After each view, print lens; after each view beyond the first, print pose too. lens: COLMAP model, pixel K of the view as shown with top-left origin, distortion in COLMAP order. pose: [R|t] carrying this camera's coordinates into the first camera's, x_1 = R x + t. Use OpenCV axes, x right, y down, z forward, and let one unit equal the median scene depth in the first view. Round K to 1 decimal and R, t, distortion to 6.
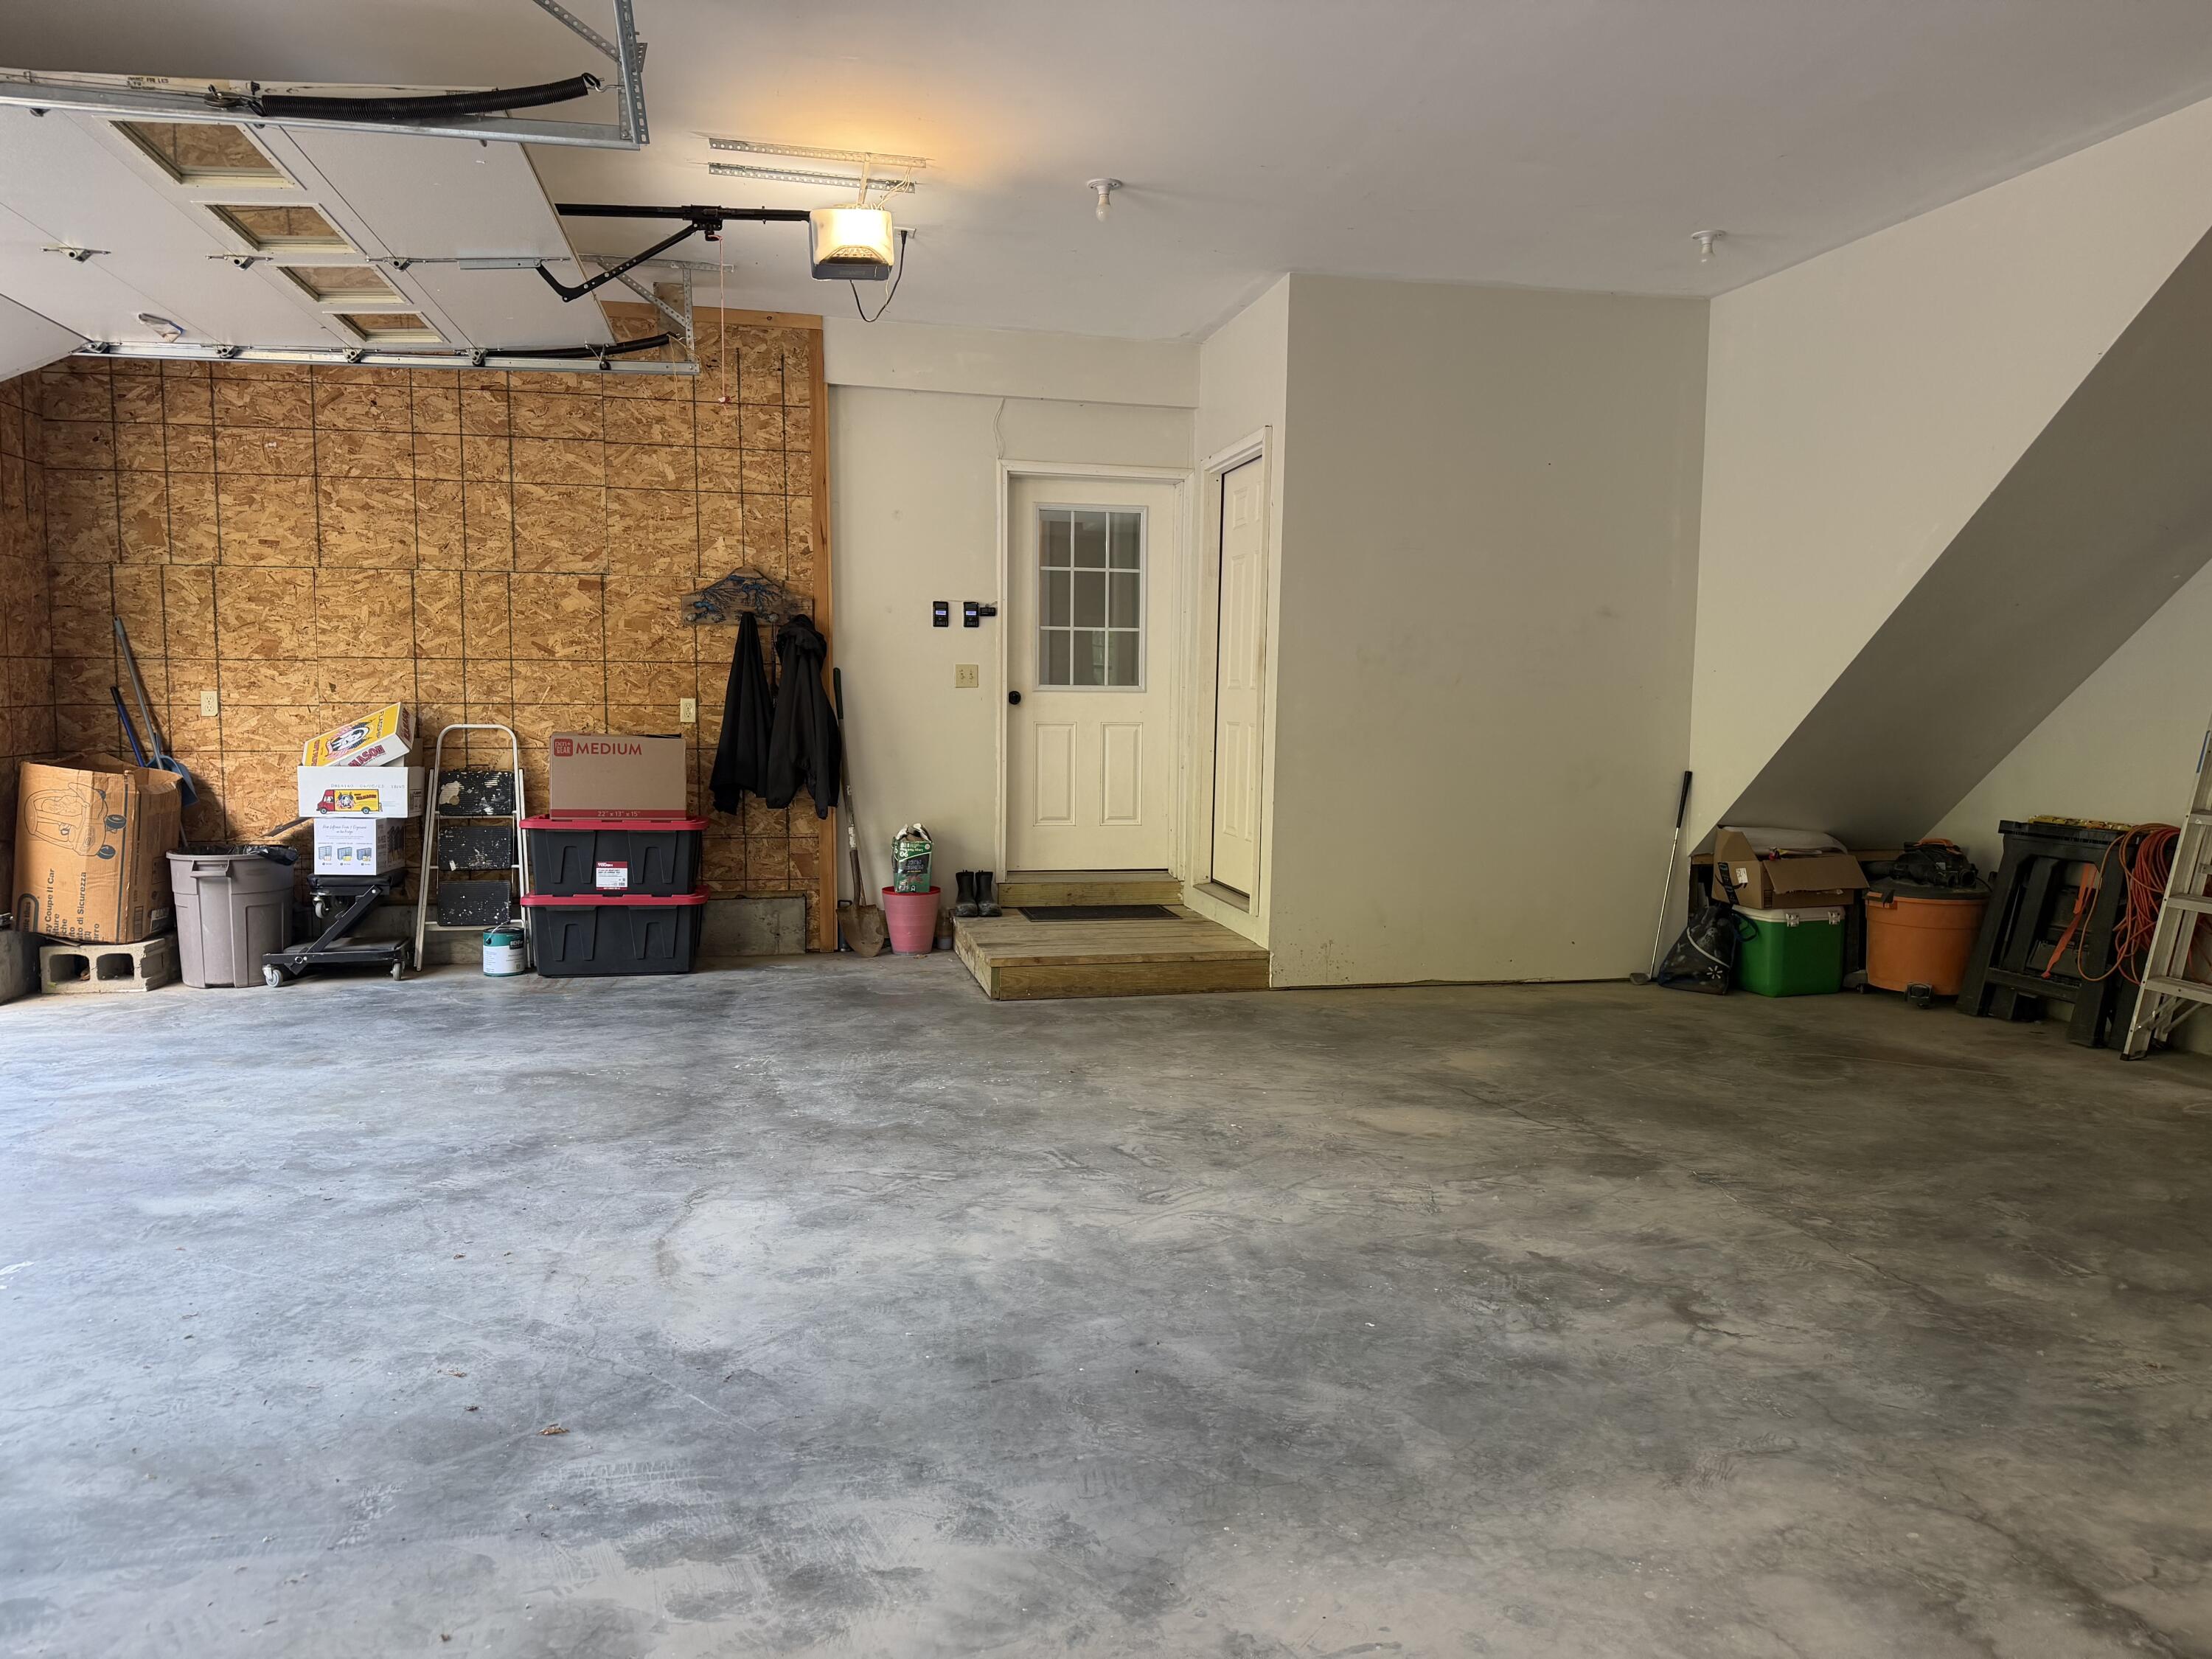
lens RADIAL K [[1527.8, 0, 1108.3], [0, 1527.8, 837.8], [0, 0, 1]] dist [0.155455, -0.284462]
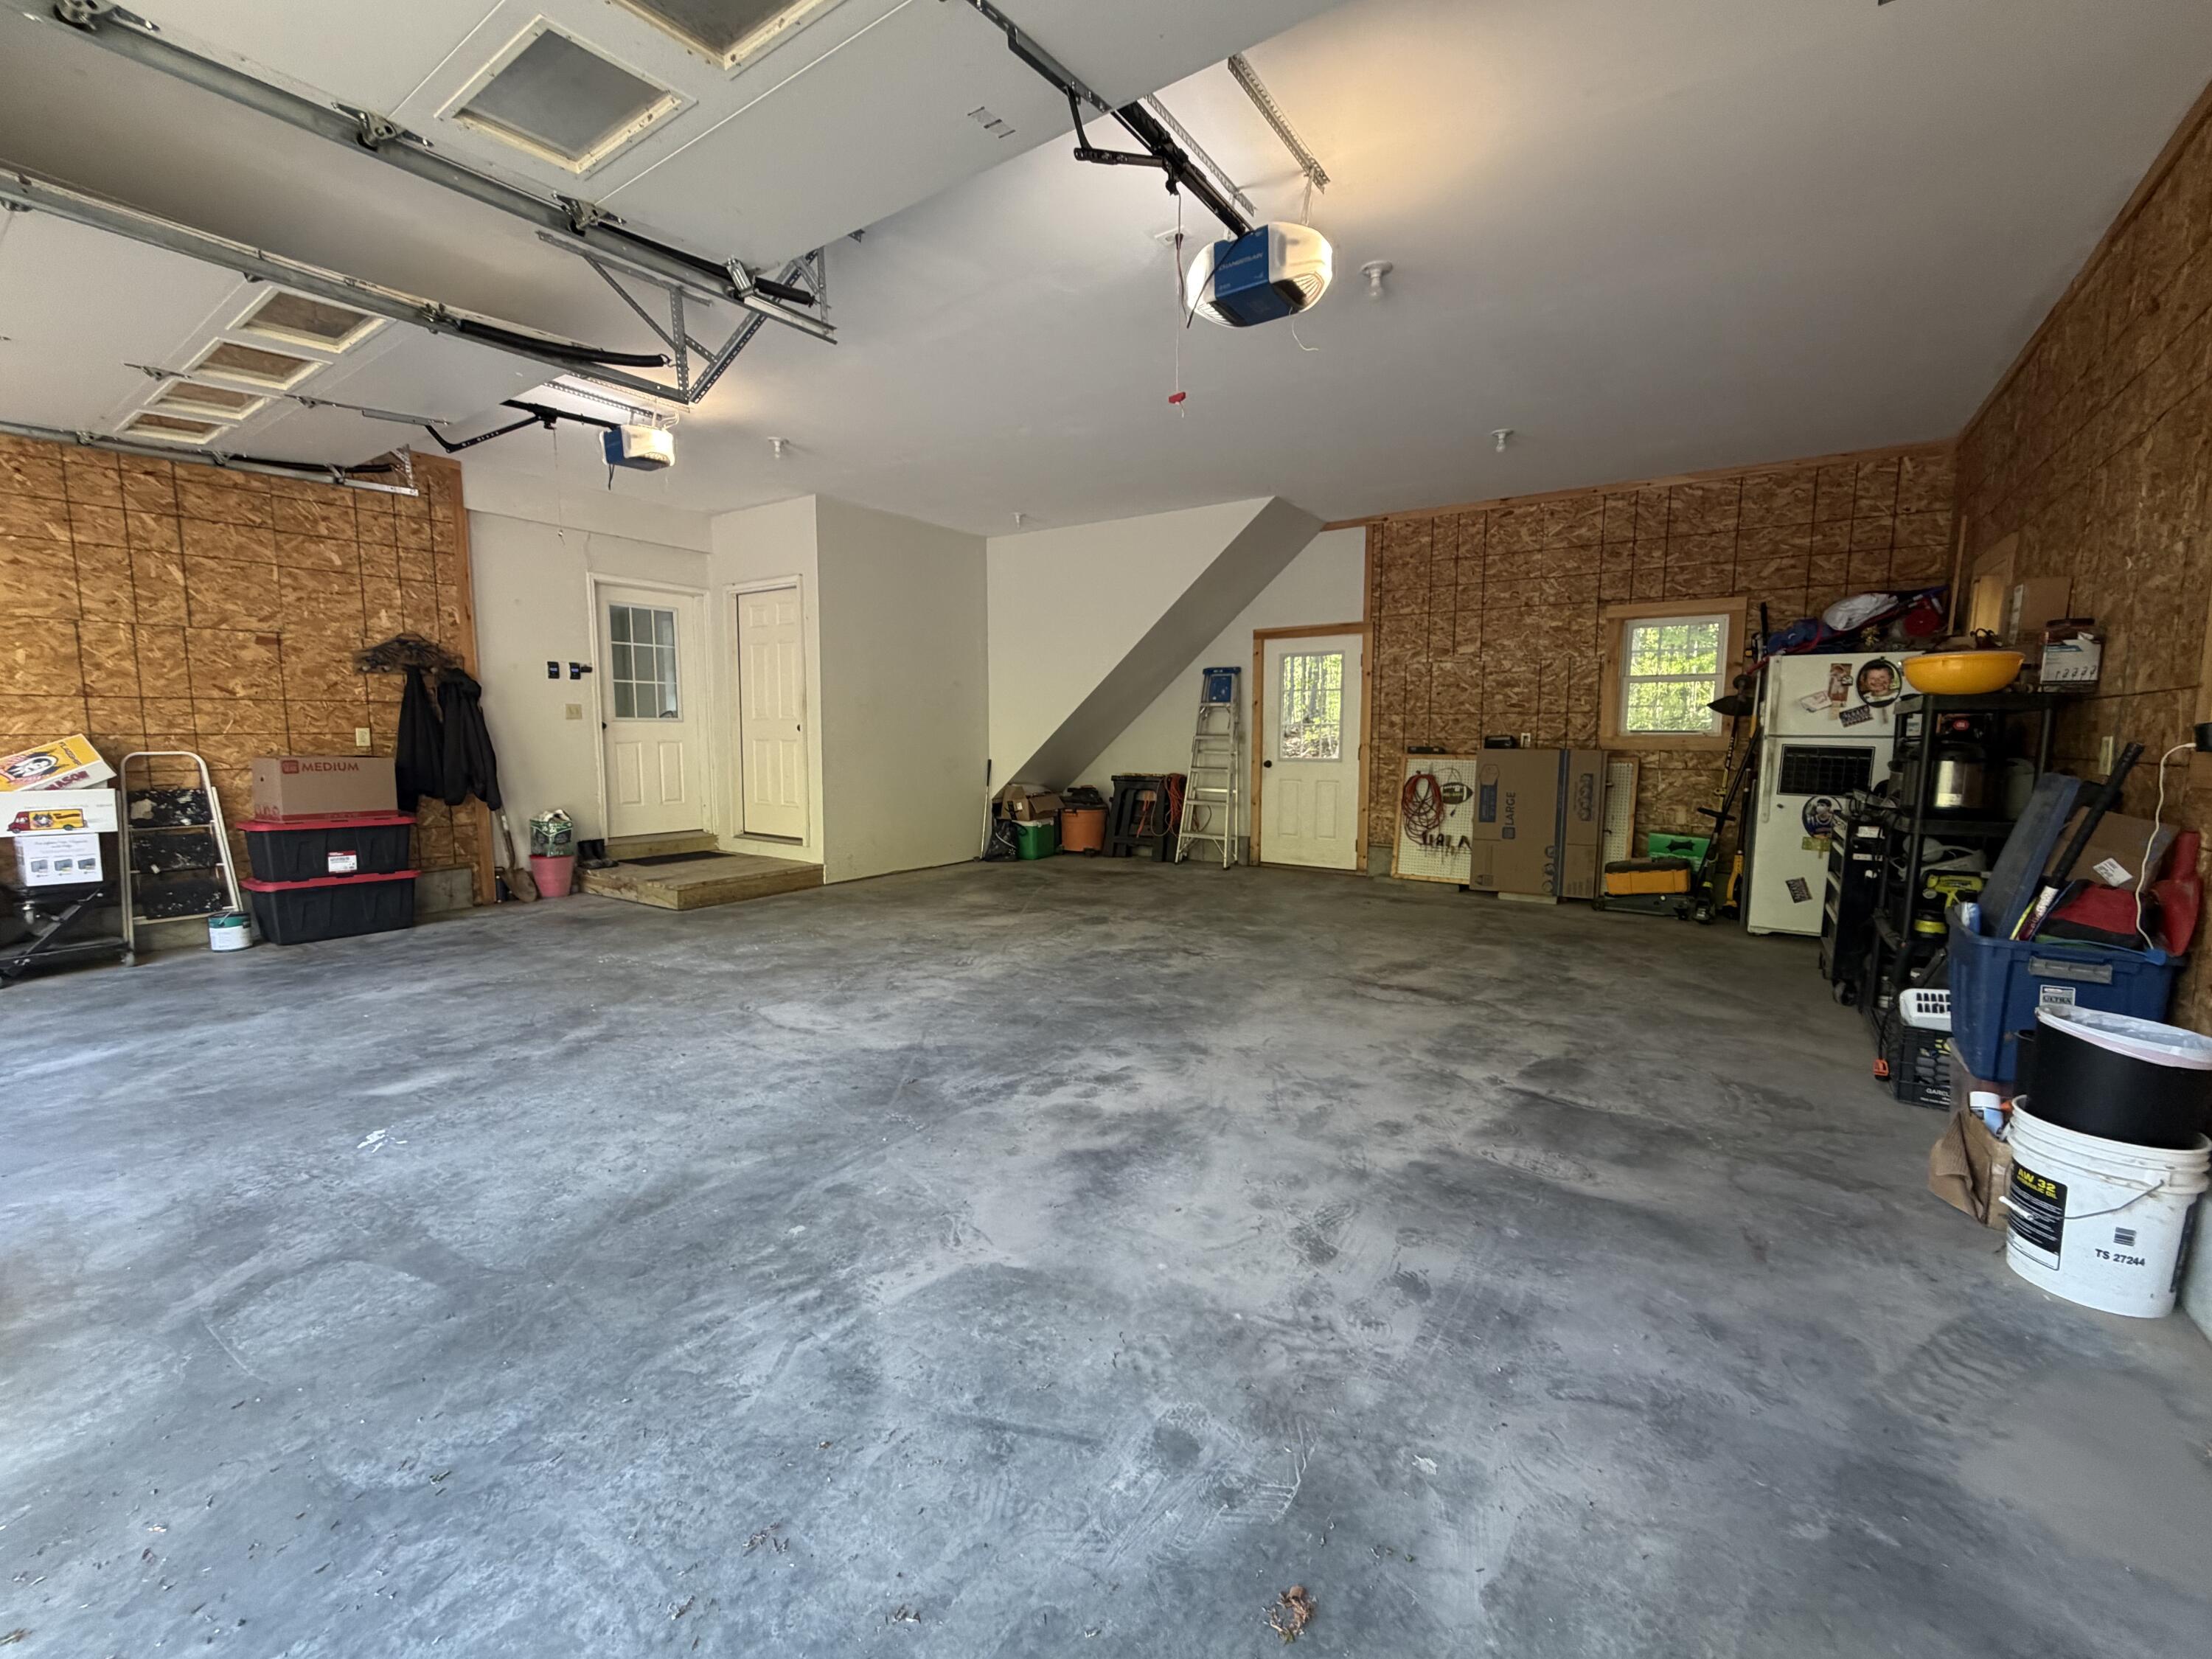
lens RADIAL K [[914.4, 0, 1106.0], [0, 914.4, 829.5], [0, 0, 1]] dist [0.000649, 0.000036]
pose [[0.728592, -0.081981, 0.680024, -0.379094], [0.067973, 0.996565, 0.047314, 0.004017], [-0.681567, 0.011750, 0.731661, -0.023768]]
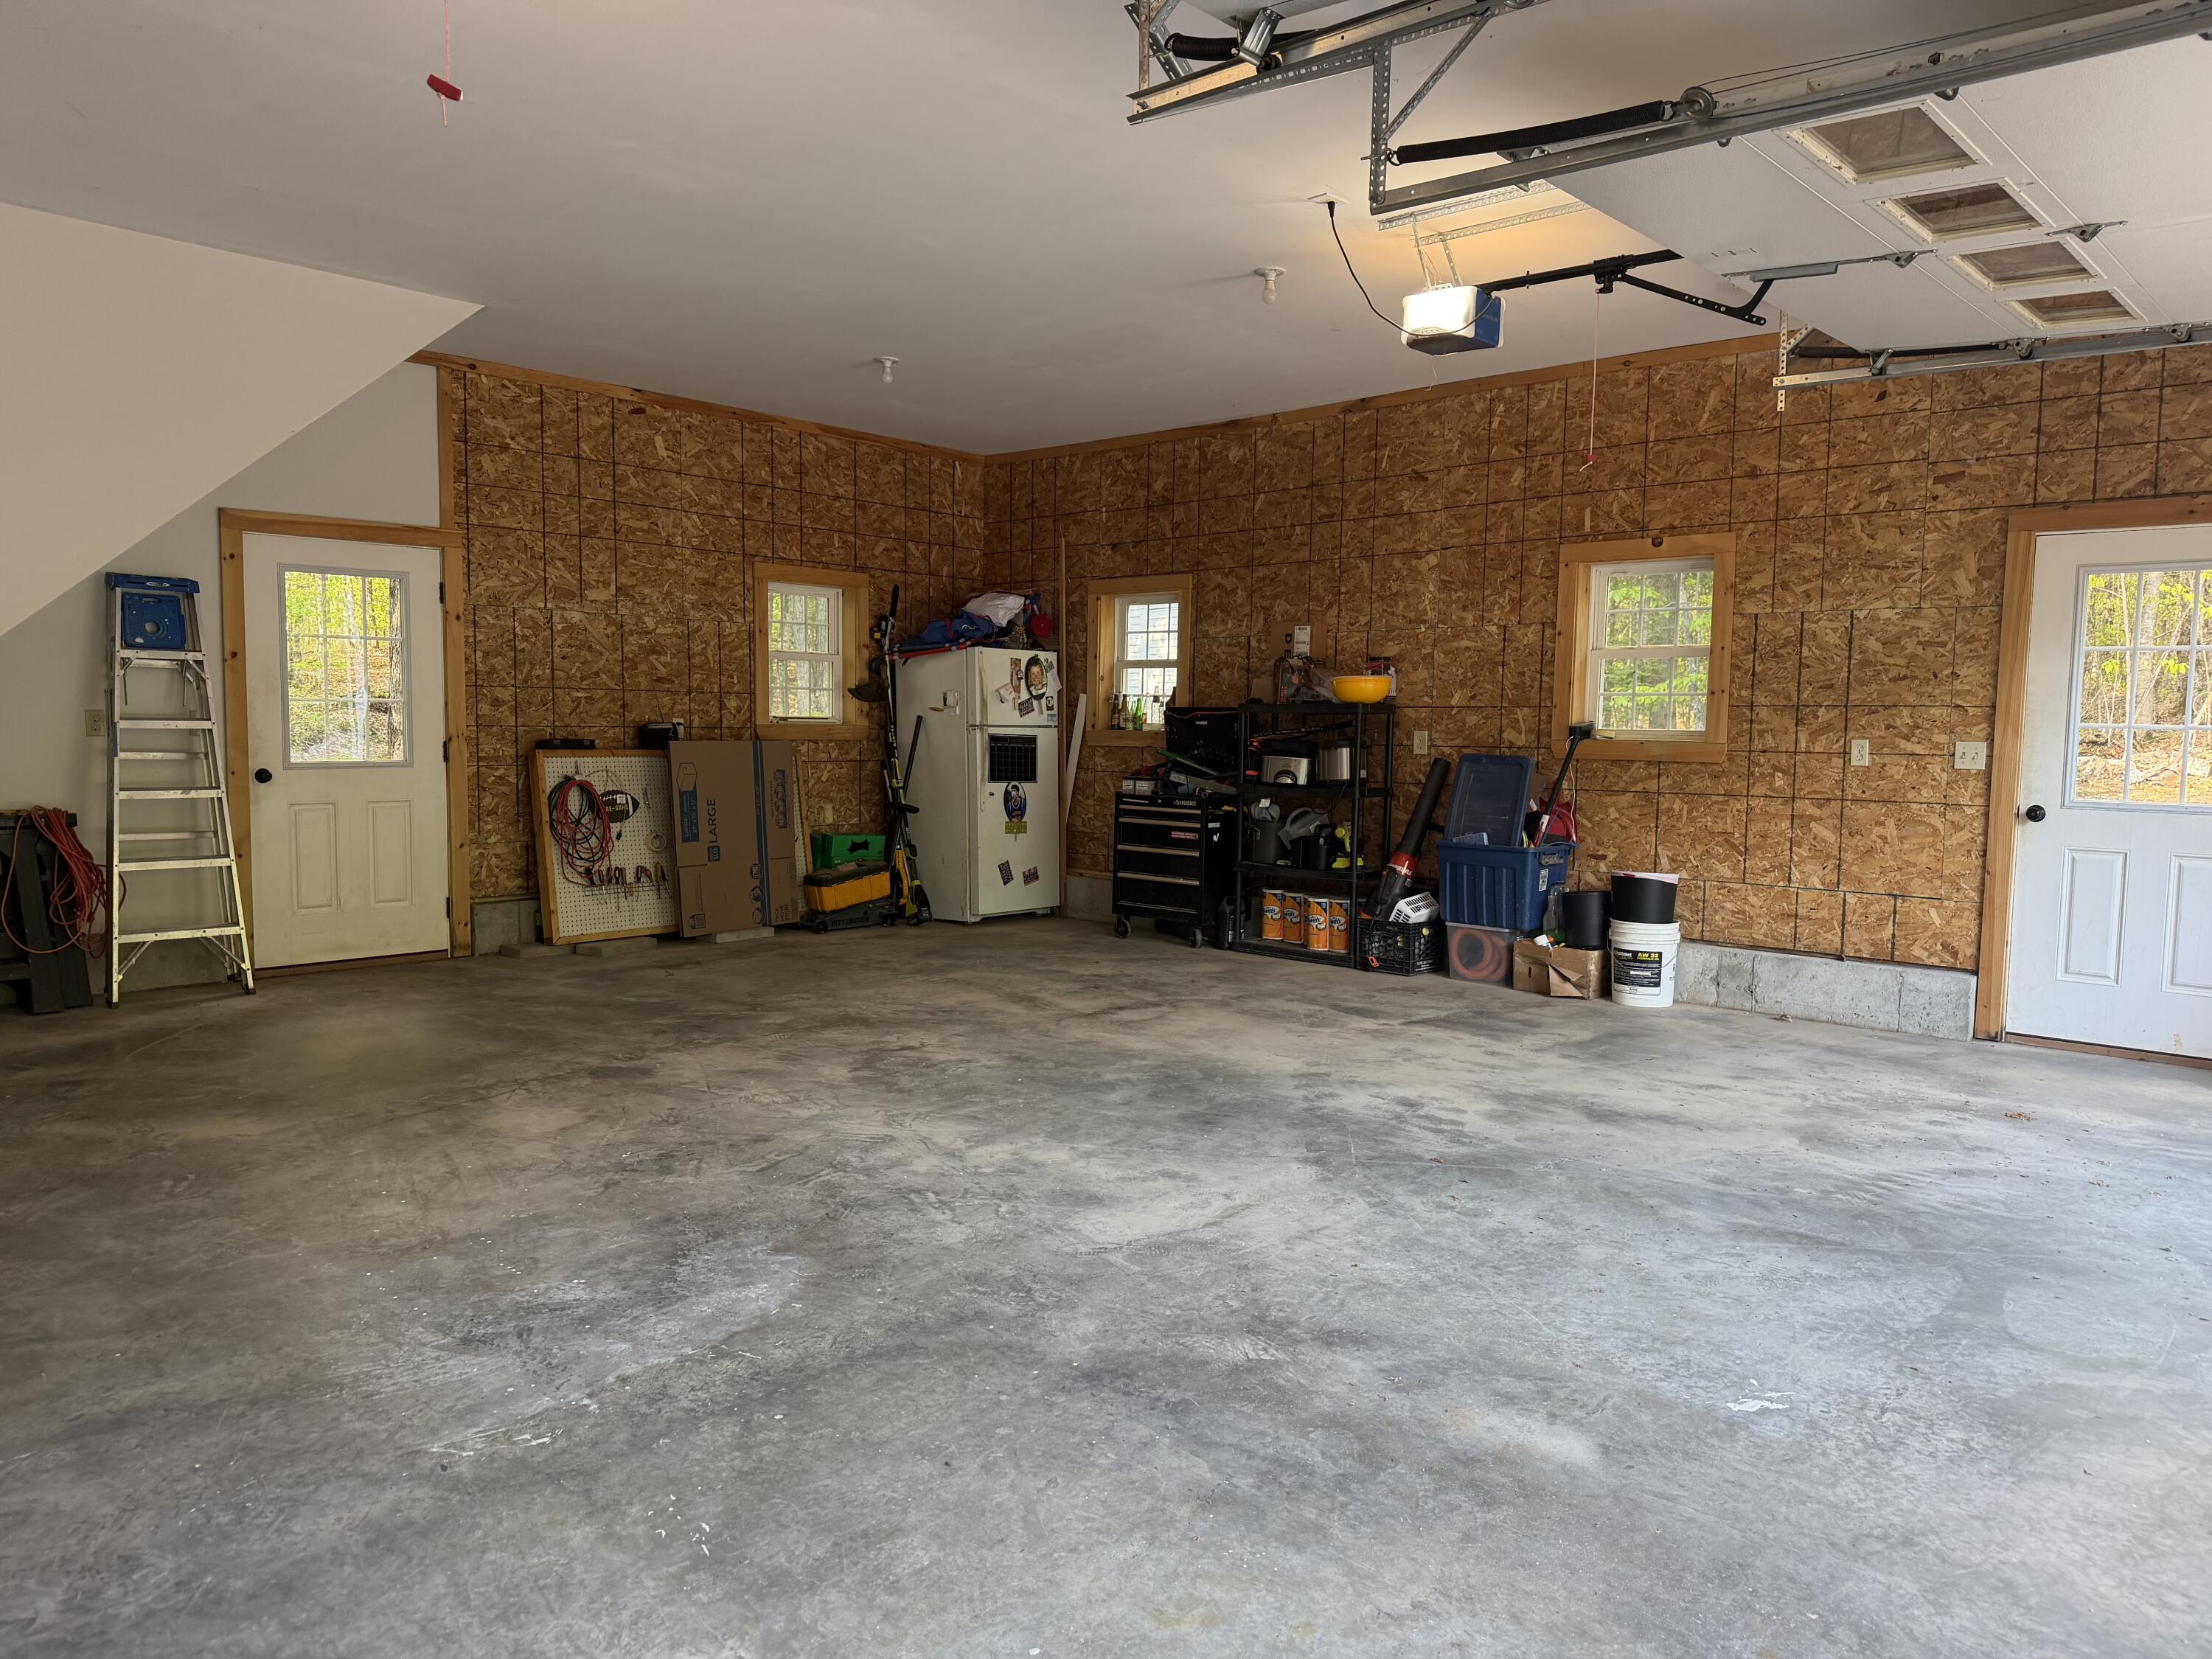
lens RADIAL K [[1527.8, 0, 1108.3], [0, 1527.8, 837.8], [0, 0, 1]] dist [0.155455, -0.284462]
pose [[-0.576480, -0.083527, 0.812831, -0.585338], [0.054251, 0.988654, 0.140071, -0.087039], [-0.815308, 0.124845, -0.565408, 0.866181]]
